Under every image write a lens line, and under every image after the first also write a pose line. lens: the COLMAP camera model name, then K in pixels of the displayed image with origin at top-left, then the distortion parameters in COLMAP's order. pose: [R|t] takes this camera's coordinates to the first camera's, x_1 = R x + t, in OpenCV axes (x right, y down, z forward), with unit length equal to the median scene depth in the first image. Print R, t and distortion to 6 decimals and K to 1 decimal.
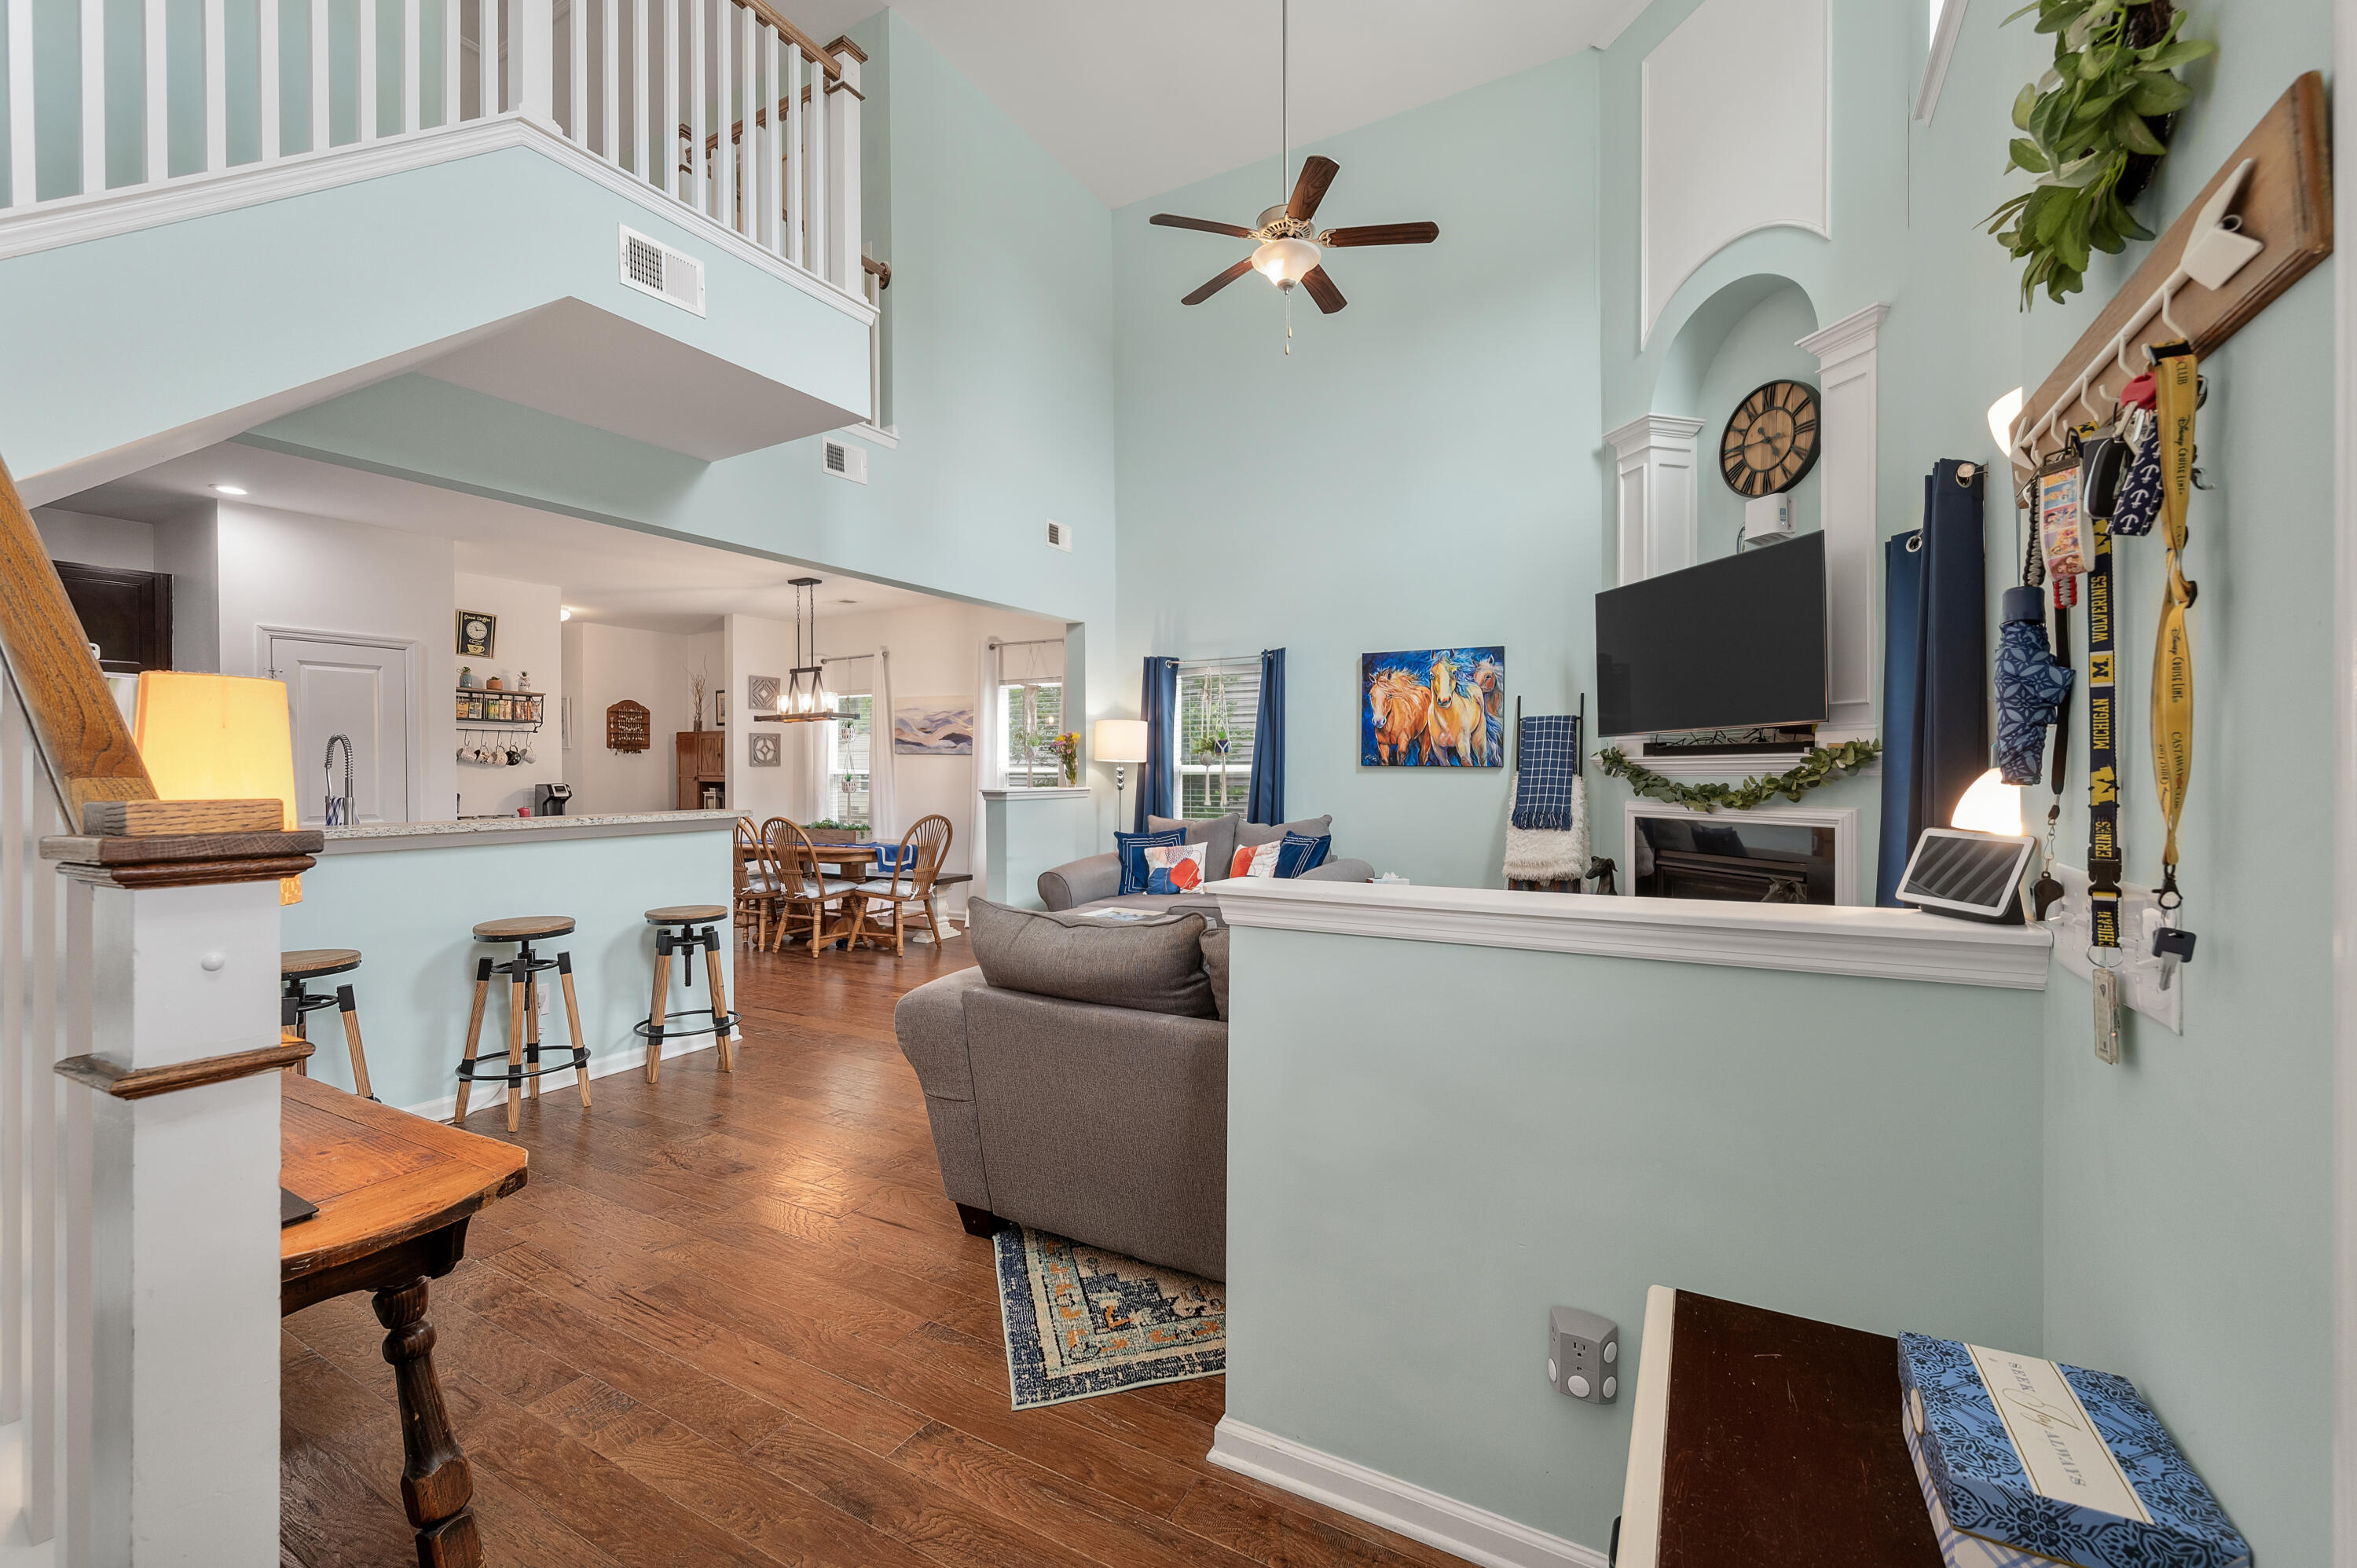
lens RADIAL K [[950.4, 0, 1198.9], [0, 950.4, 782.2], [0, 0, 1]] dist [-0.002693, -0.000306]
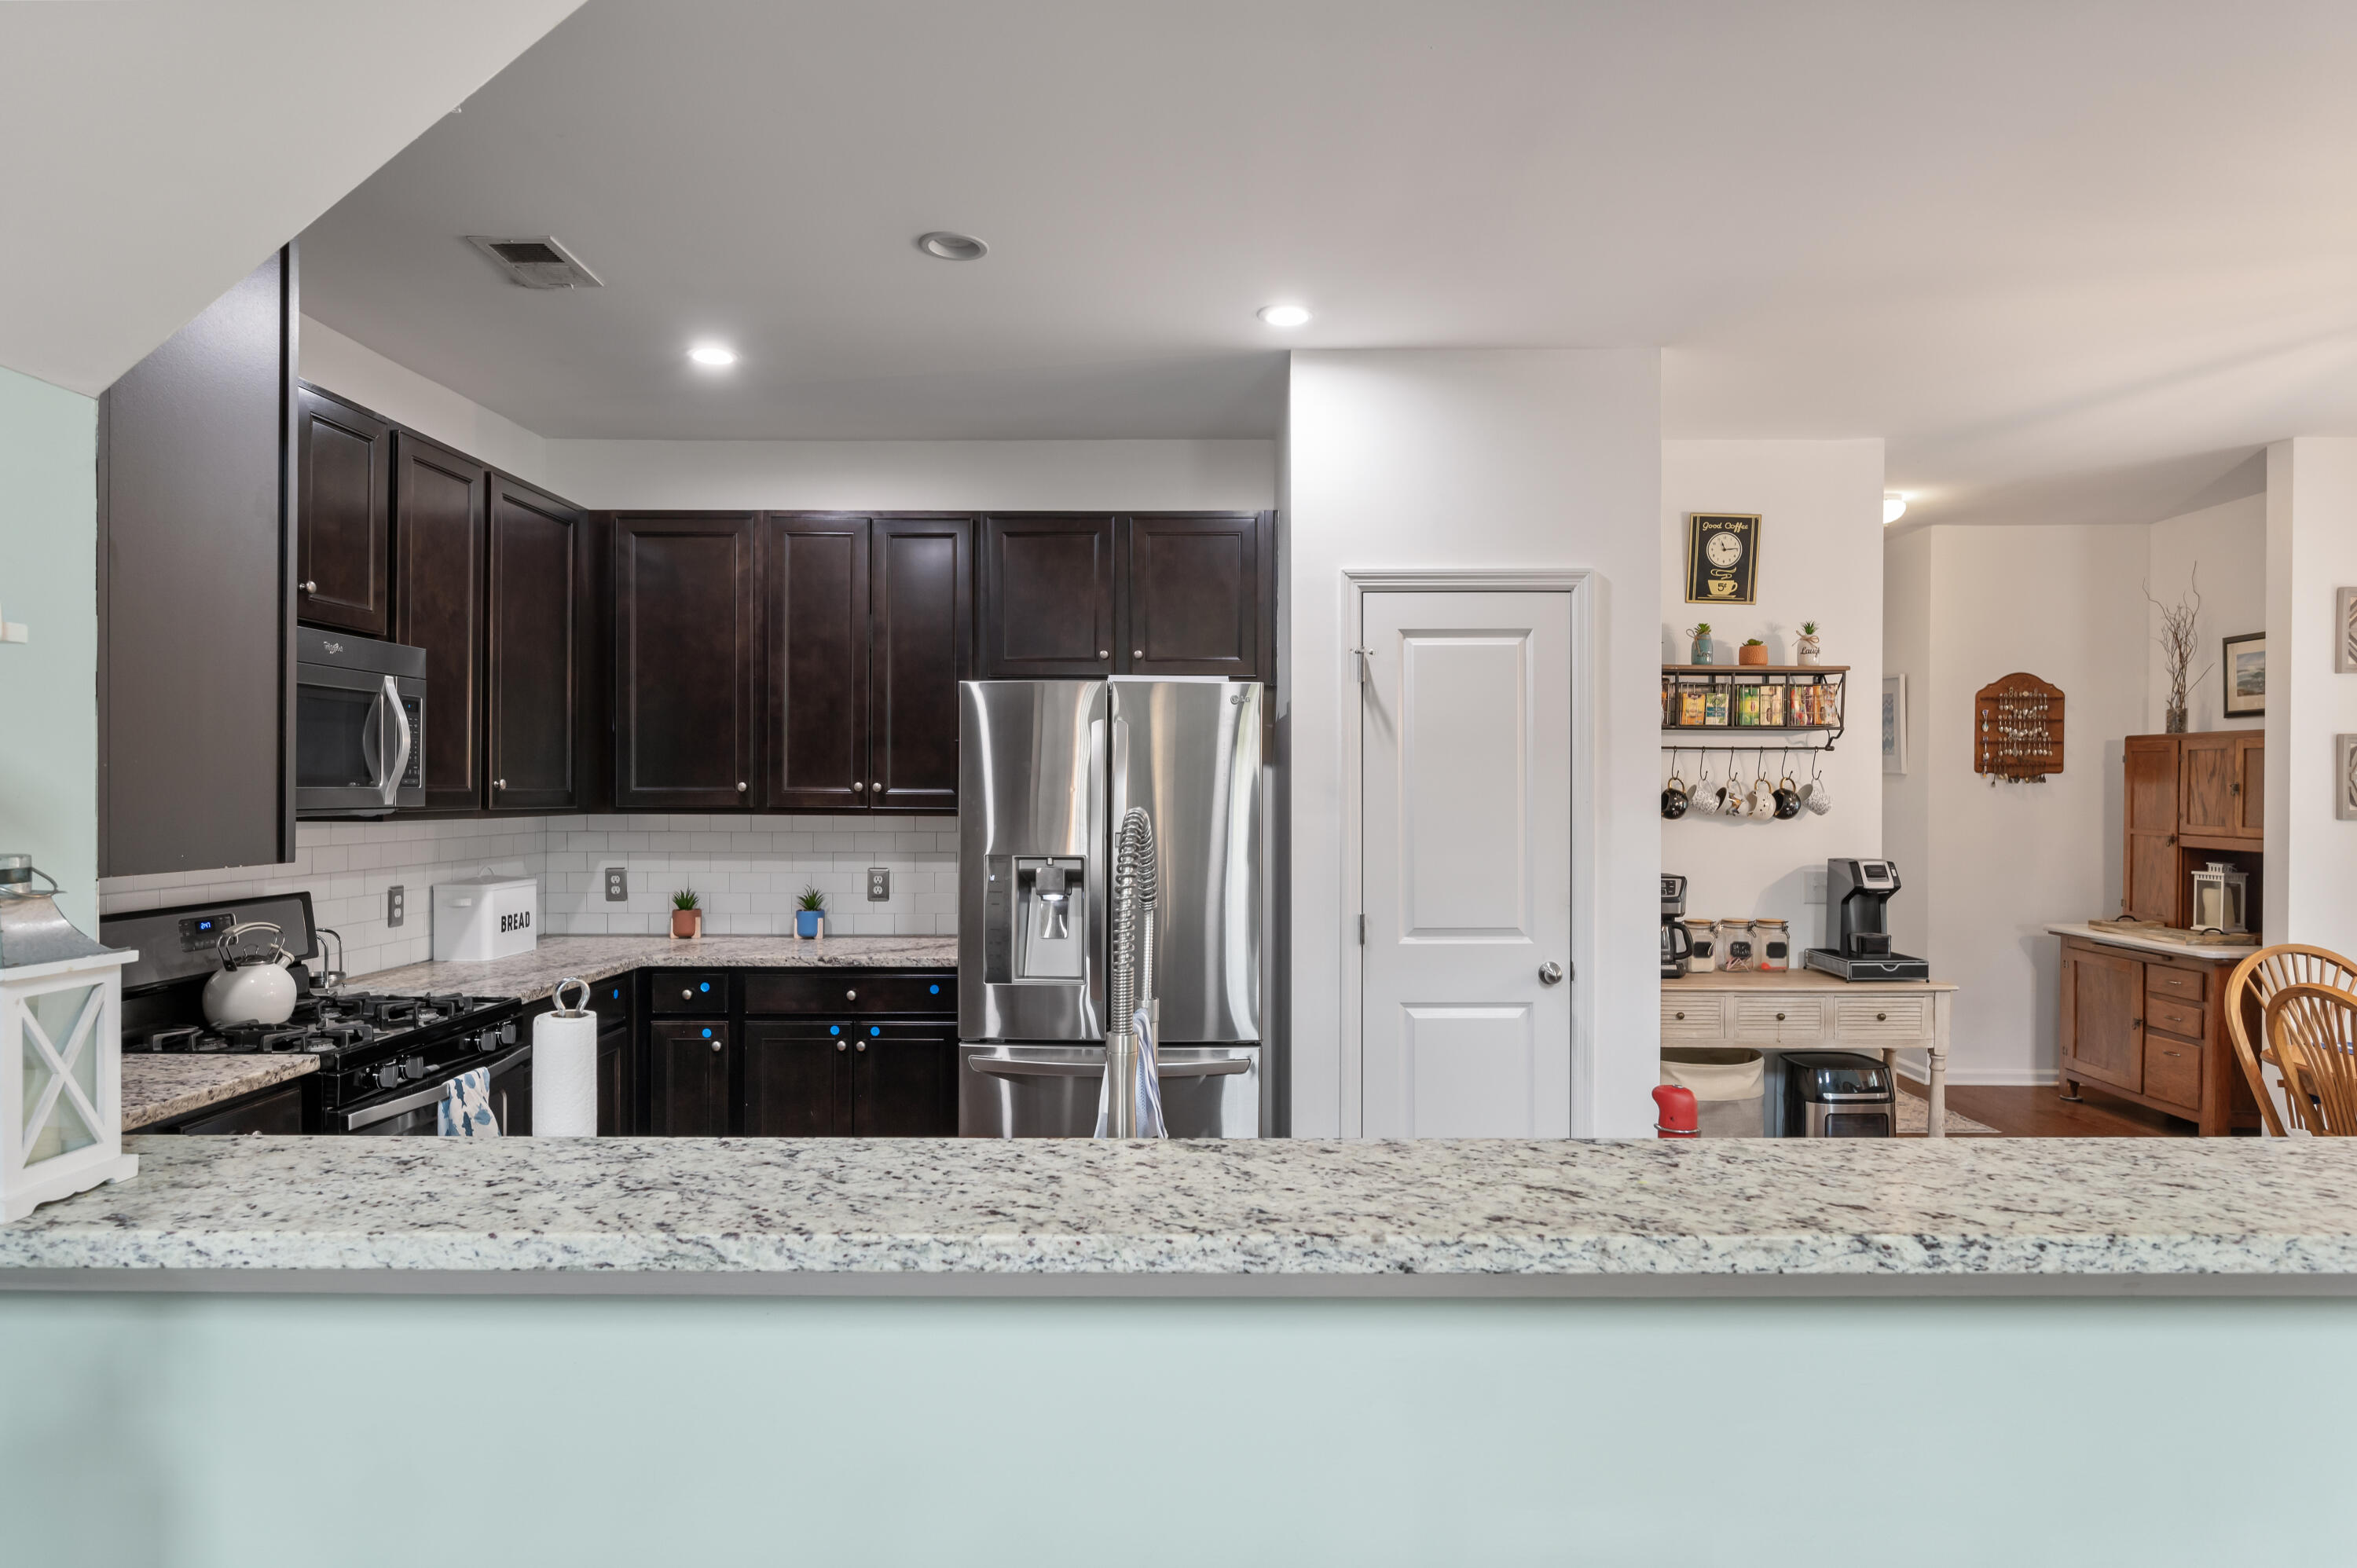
lens RADIAL K [[1314.8, 0, 1167.7], [0, 1314.8, 782.1], [0, 0, 1]] dist [-0.001904, -0.000374]
pose [[0.451112, 0.002000, -0.892465, -0.265649], [-0.013860, 0.999893, -0.004765, -0.029014], [0.892360, 0.014519, 0.451091, 0.414801]]
